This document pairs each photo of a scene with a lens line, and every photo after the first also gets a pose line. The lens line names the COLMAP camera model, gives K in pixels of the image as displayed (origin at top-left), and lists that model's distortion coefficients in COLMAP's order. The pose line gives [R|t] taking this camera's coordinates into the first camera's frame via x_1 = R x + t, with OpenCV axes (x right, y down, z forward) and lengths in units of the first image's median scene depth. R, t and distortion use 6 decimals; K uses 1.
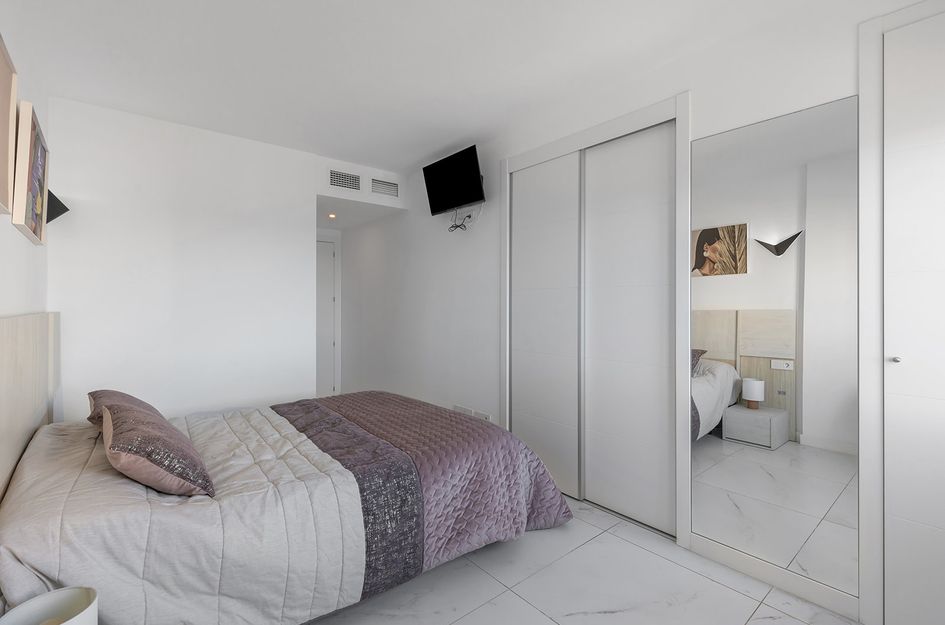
lens RADIAL K [[427.2, 0, 472.5], [0, 427.2, 312.5], [0, 0, 1]] dist [0.001776, 0.000091]
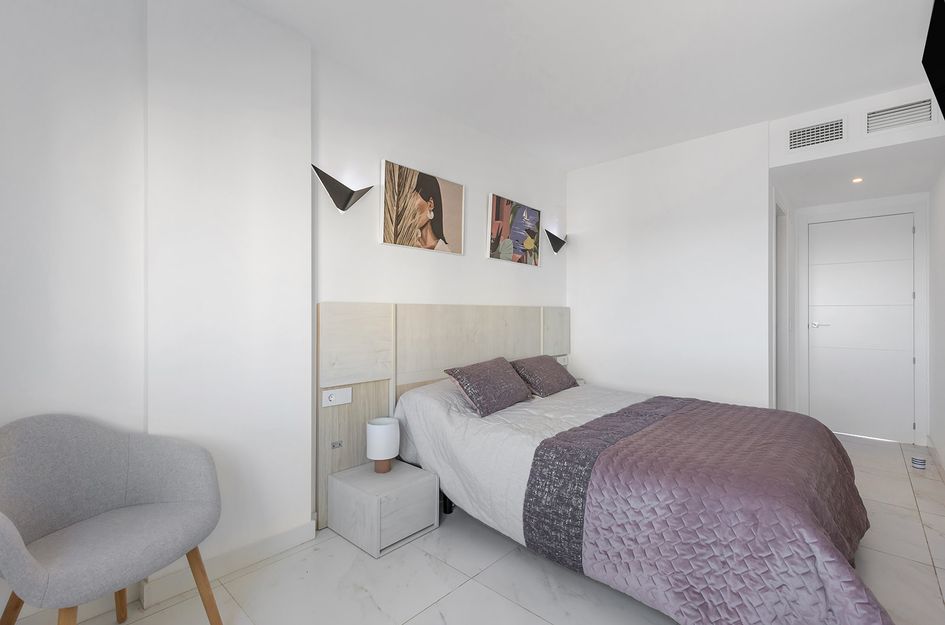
lens RADIAL K [[427.2, 0, 472.5], [0, 427.2, 312.5], [0, 0, 1]] dist [0.001776, 0.000091]
pose [[0.117735, -0.003827, -0.993038, 0.802377], [-0.017949, 0.999821, -0.005981, 0.044098], [0.992883, 0.018528, 0.117645, 0.648372]]
